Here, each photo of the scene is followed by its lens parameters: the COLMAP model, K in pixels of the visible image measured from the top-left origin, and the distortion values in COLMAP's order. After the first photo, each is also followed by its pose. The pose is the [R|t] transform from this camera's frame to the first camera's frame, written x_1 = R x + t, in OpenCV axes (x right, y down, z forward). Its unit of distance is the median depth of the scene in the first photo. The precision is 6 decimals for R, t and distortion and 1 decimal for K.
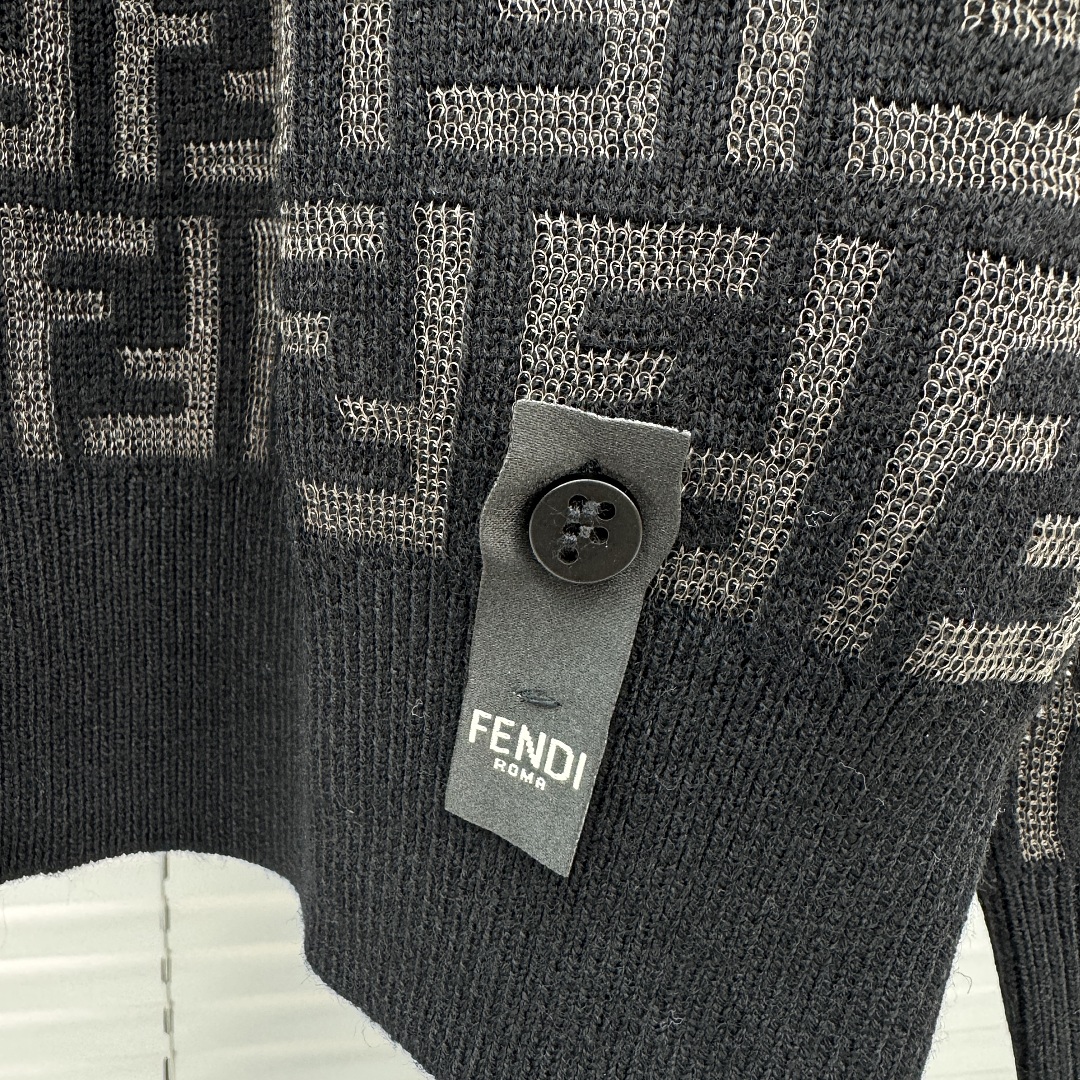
lens RADIAL K [[974.4, 0, 540.5], [0, 974.4, 467.5], [0, 0, 1]] dist [-0.008774, -0.000506]
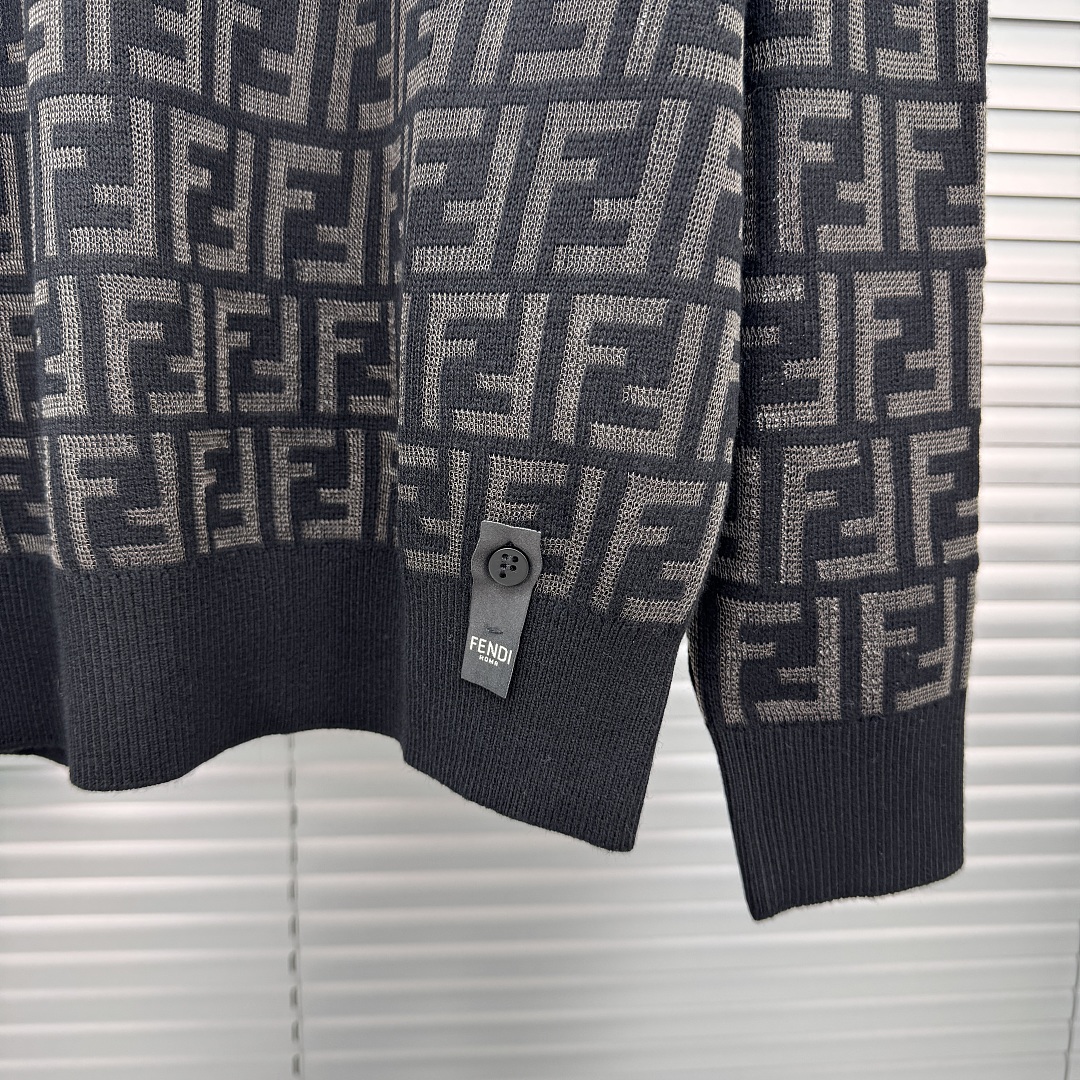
lens RADIAL K [[1108.0, 0, 540.0], [0, 1108.0, 540.0], [0, 0, 1]] dist [0.073920, -0.089218]
pose [[0.996752, 0.000912, -0.080522, 0.385381], [-0.001246, 0.999991, -0.004095, 0.001784], [0.080517, 0.004182, 0.996744, -2.126658]]
